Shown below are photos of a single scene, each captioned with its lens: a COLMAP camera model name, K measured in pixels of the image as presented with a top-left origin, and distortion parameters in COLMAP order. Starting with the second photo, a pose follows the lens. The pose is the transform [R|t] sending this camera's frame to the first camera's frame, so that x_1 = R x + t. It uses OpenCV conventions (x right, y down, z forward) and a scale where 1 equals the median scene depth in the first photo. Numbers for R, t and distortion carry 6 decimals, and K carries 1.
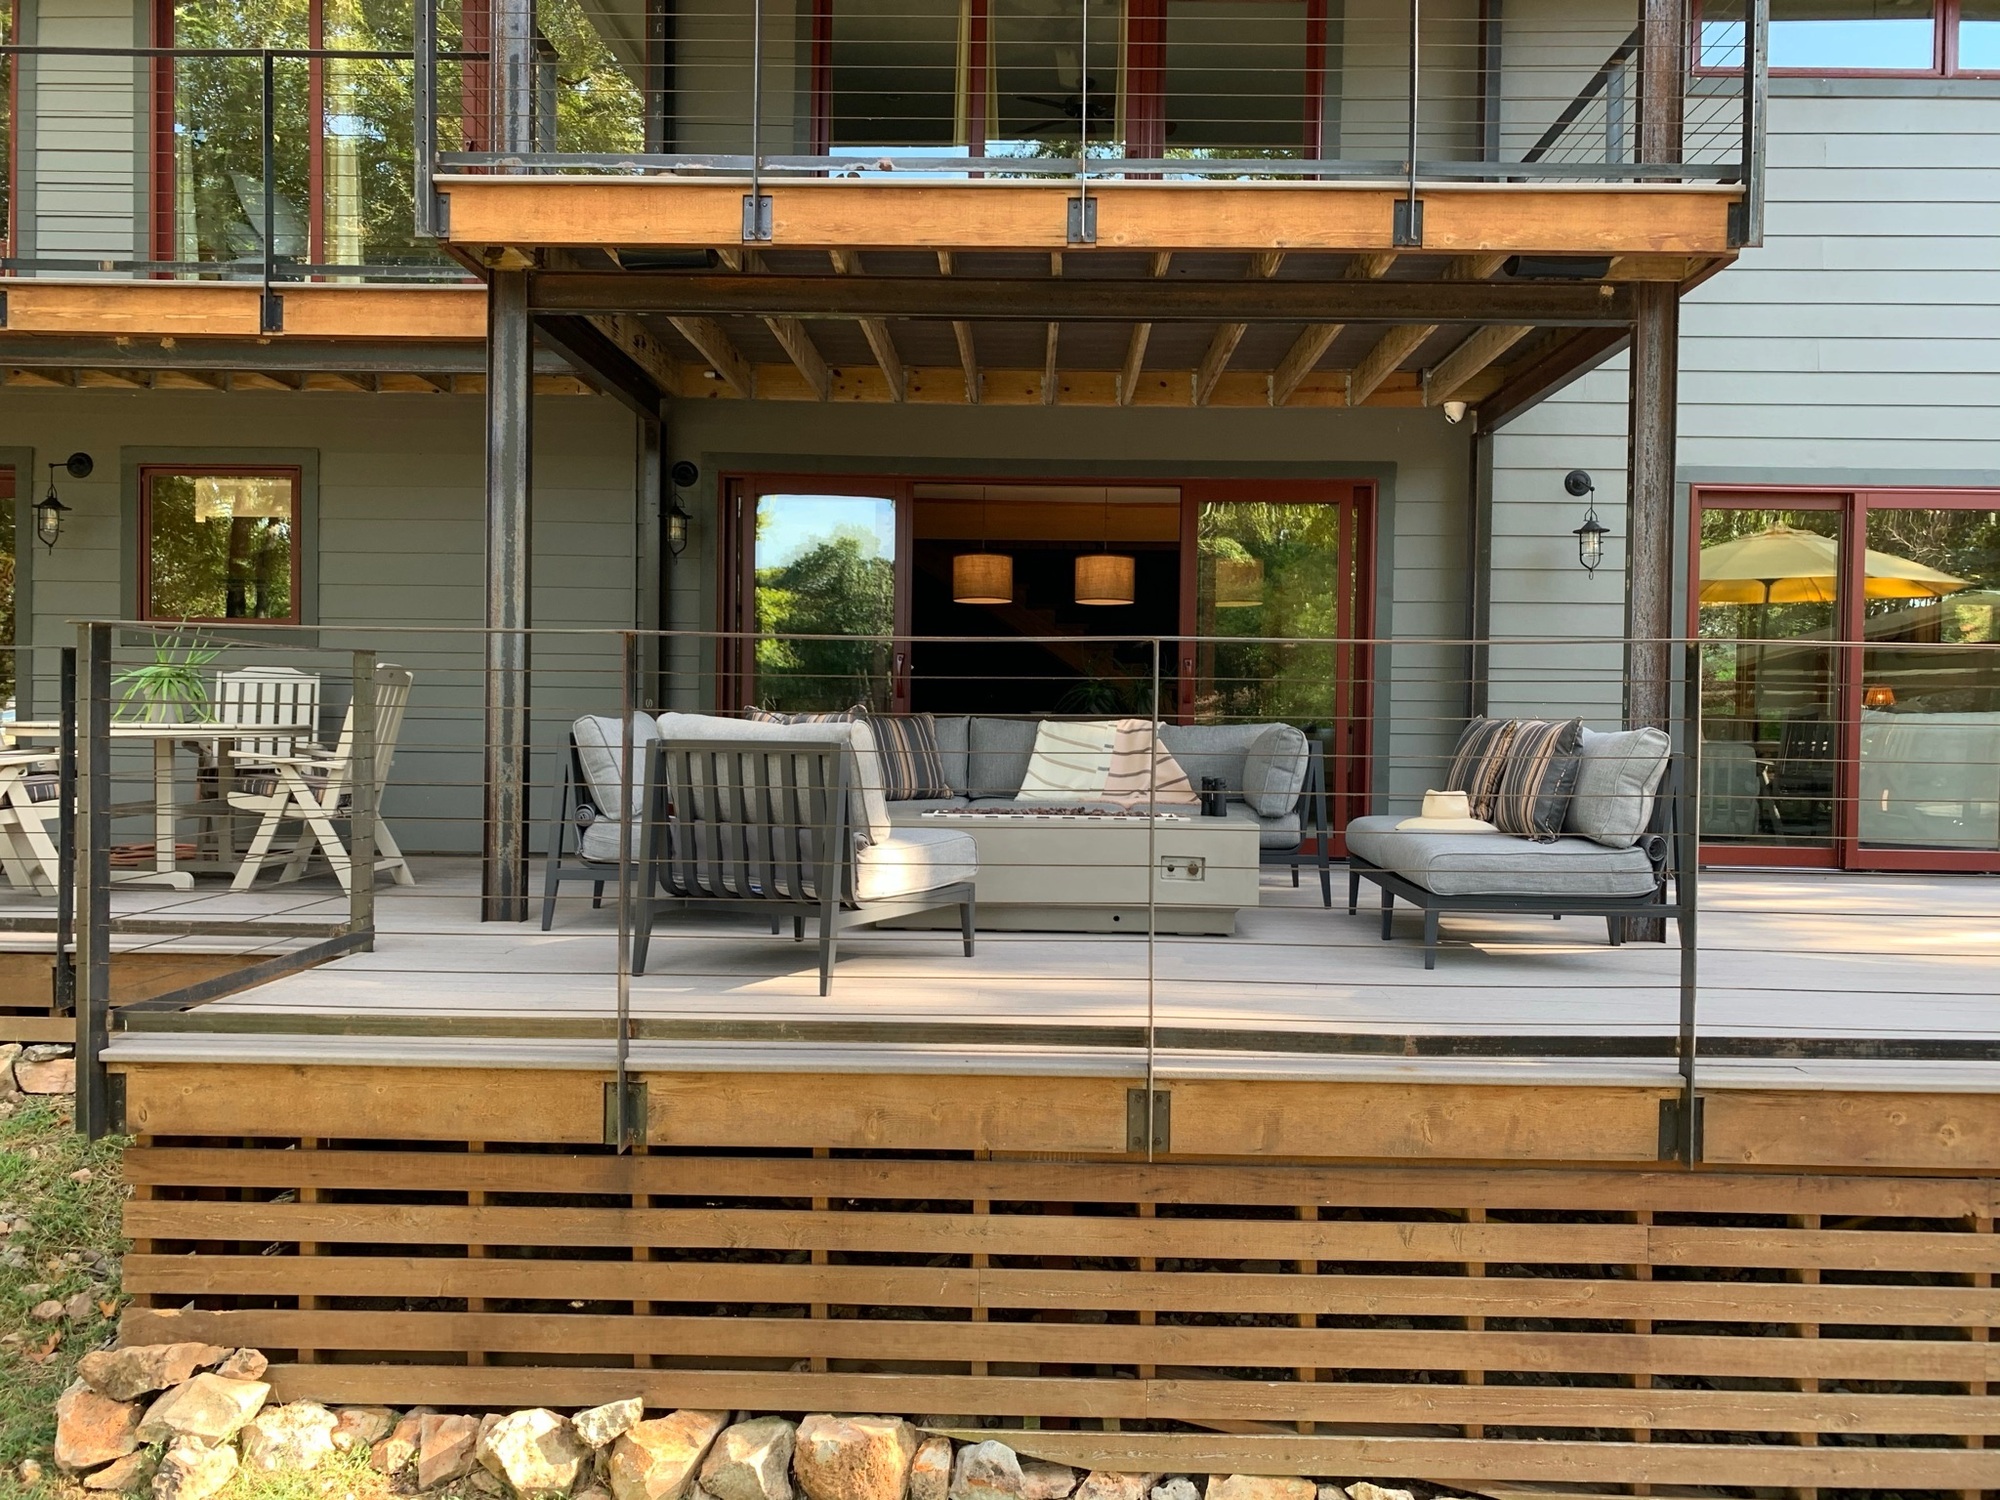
lens RADIAL K [[1551.4, 0, 1000.0], [0, 1551.4, 750.0], [0, 0, 1]] dist [0.053667, -0.092955]
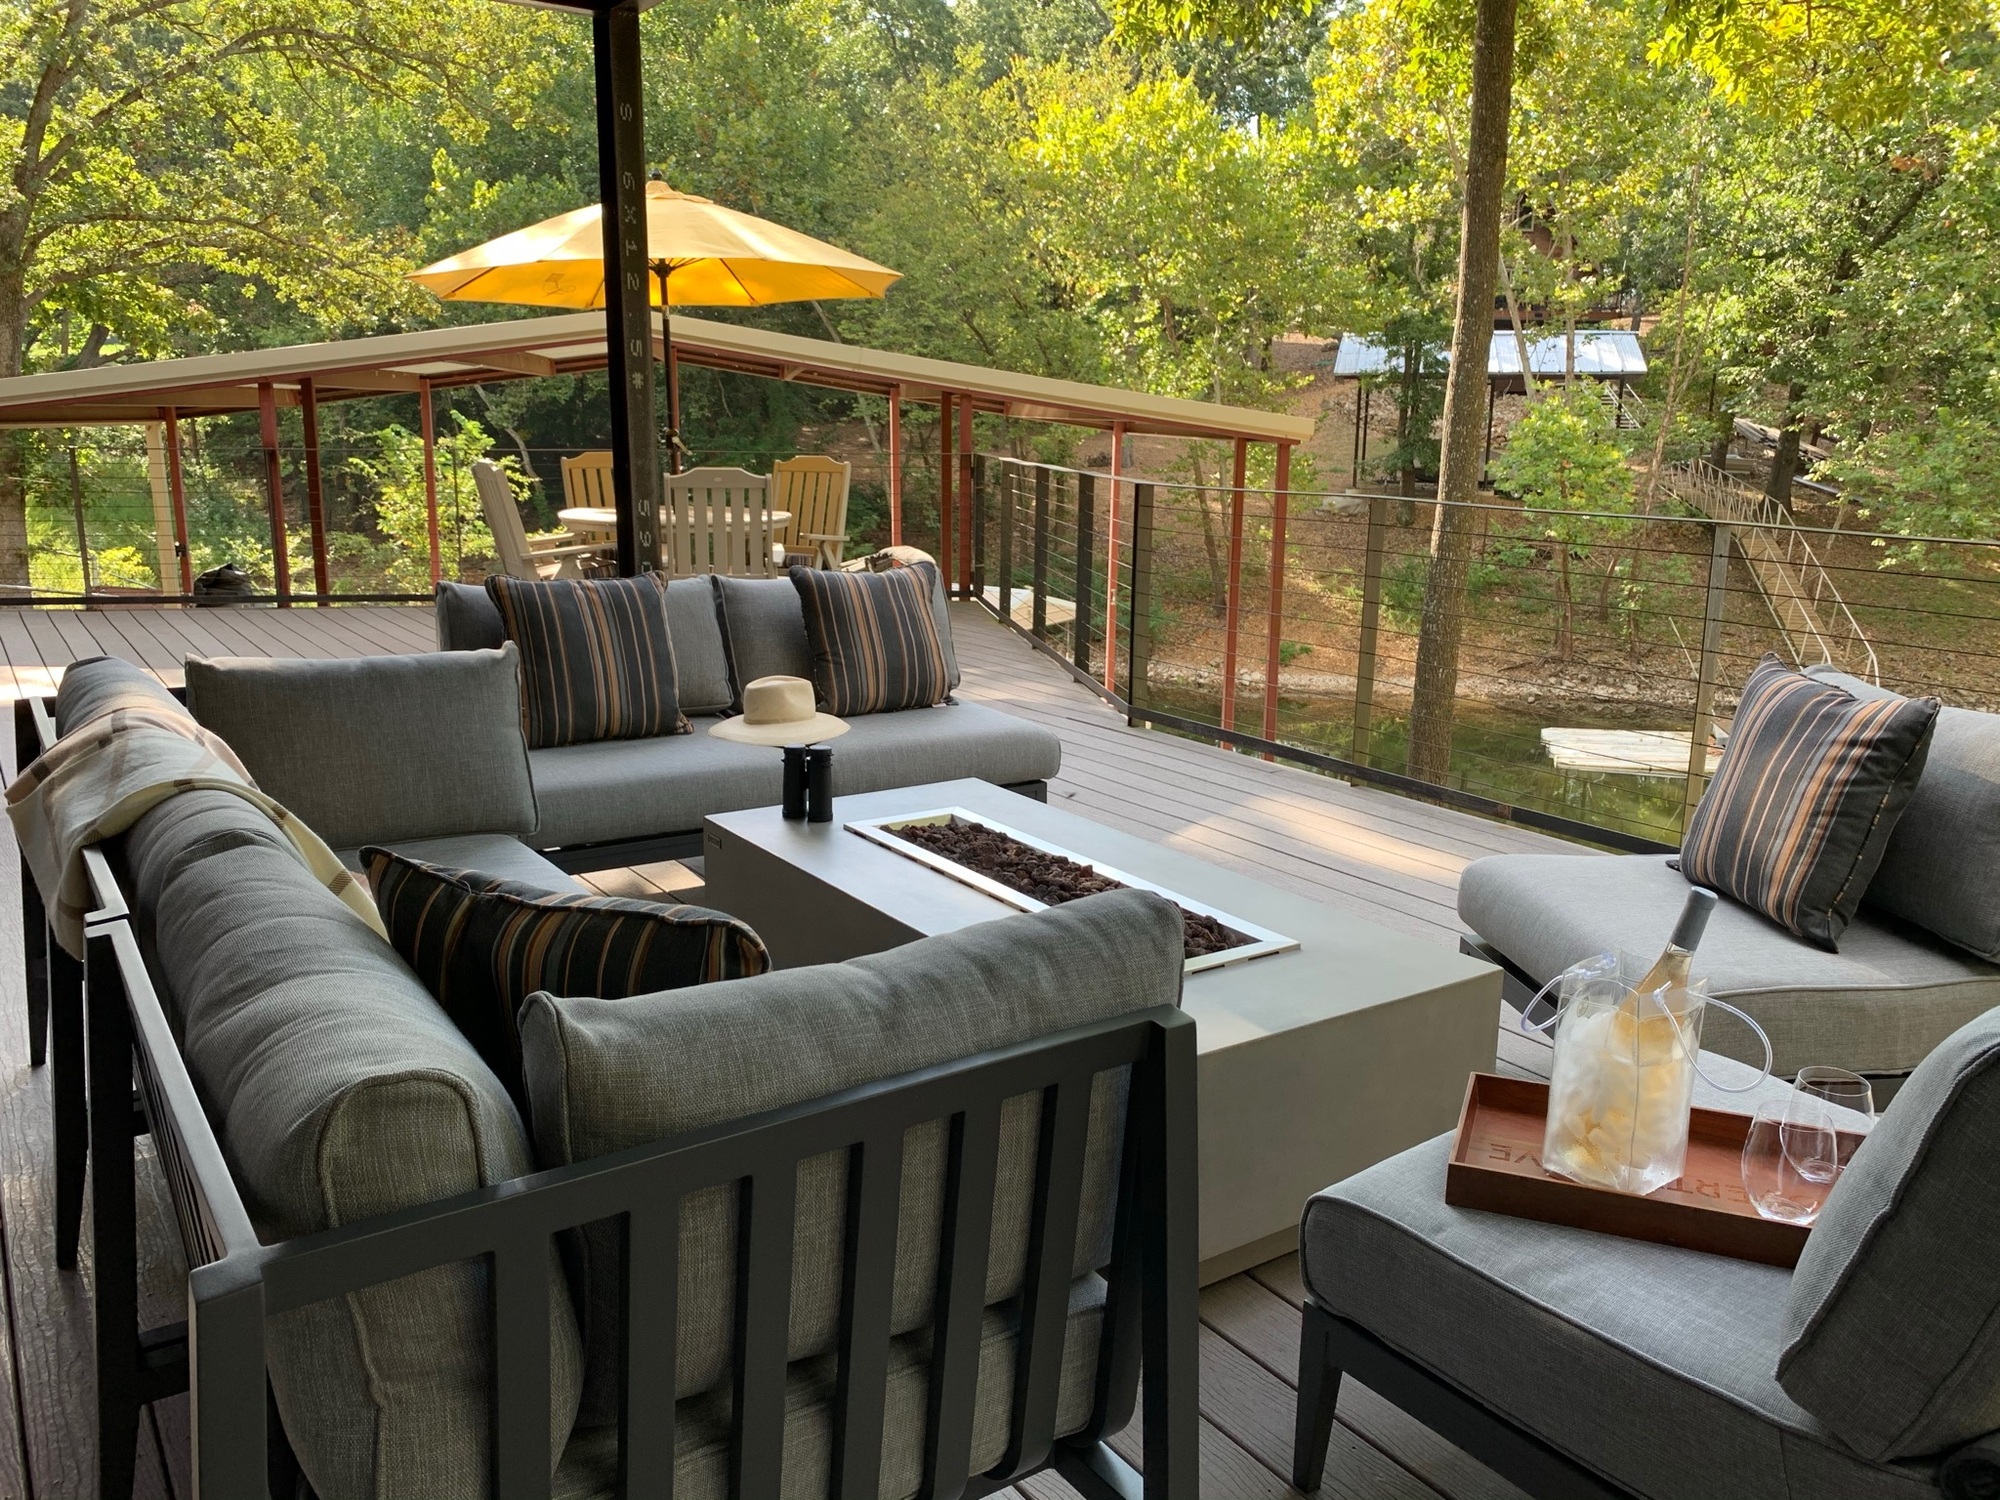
lens RADIAL K [[1551.4, 0, 1000.0], [0, 1551.4, 750.0], [0, 0, 1]] dist [0.053667, -0.092955]
pose [[-0.580604, -0.198147, 0.789707, -0.237652], [0.007196, 0.968647, 0.248336, -0.084639], [-0.814155, 0.149868, -0.560974, 0.970082]]
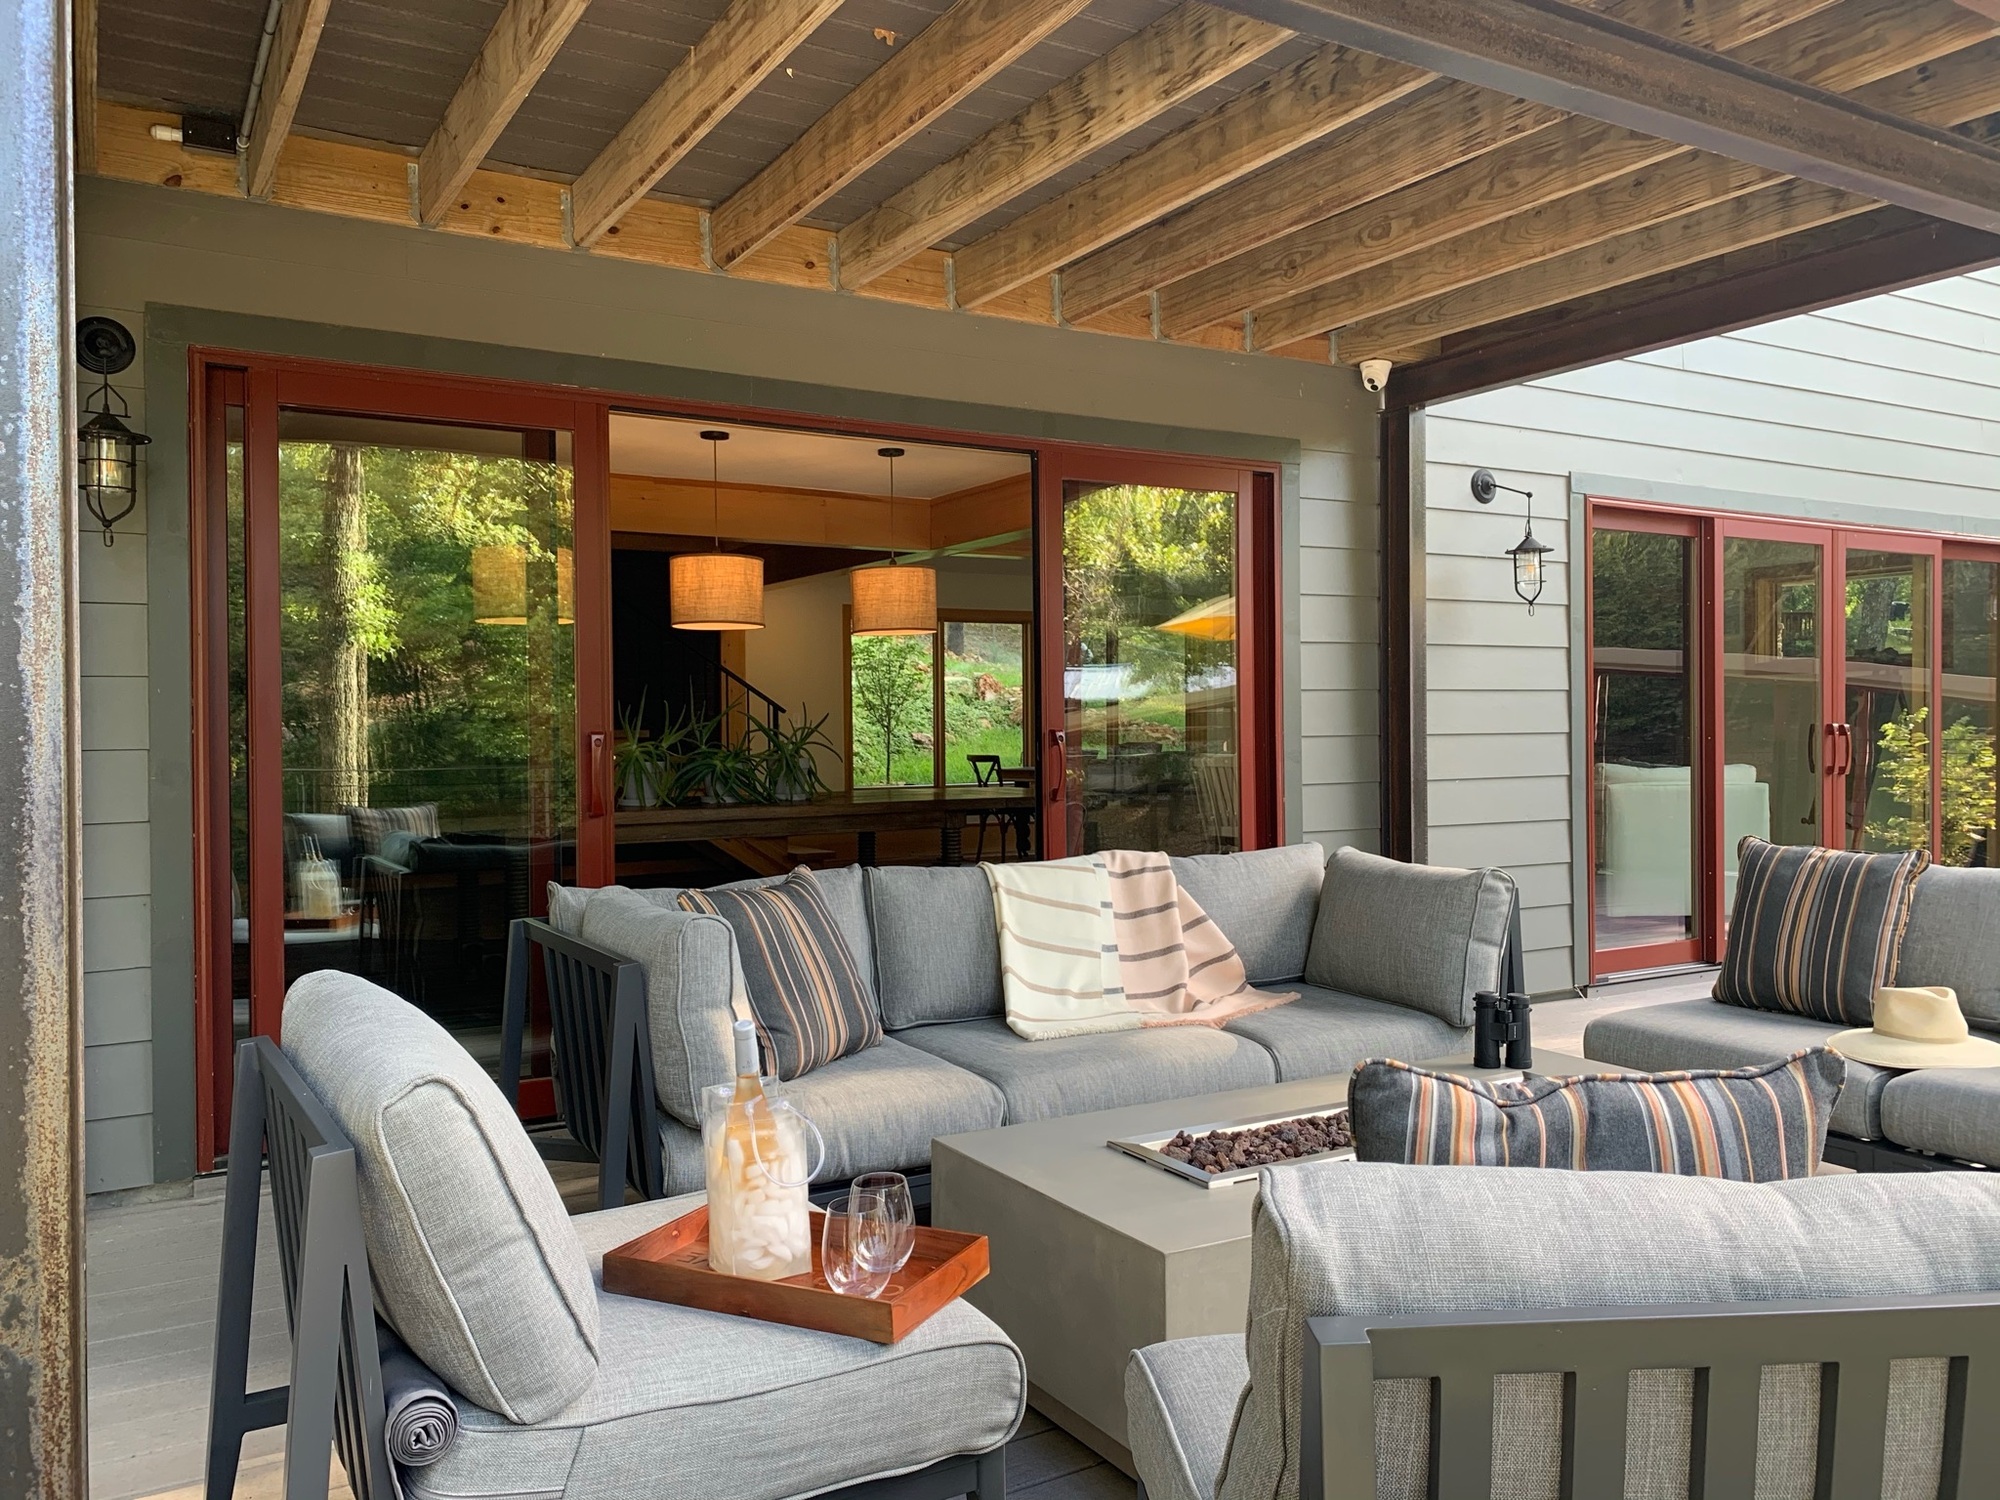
lens RADIAL K [[1551.4, 0, 1000.0], [0, 1551.4, 750.0], [0, 0, 1]] dist [0.053667, -0.092955]
pose [[0.856468, -0.028491, 0.515414, -0.218972], [0.039655, 0.999157, -0.010664, -0.047739], [-0.514675, 0.029572, 0.856875, 0.495236]]
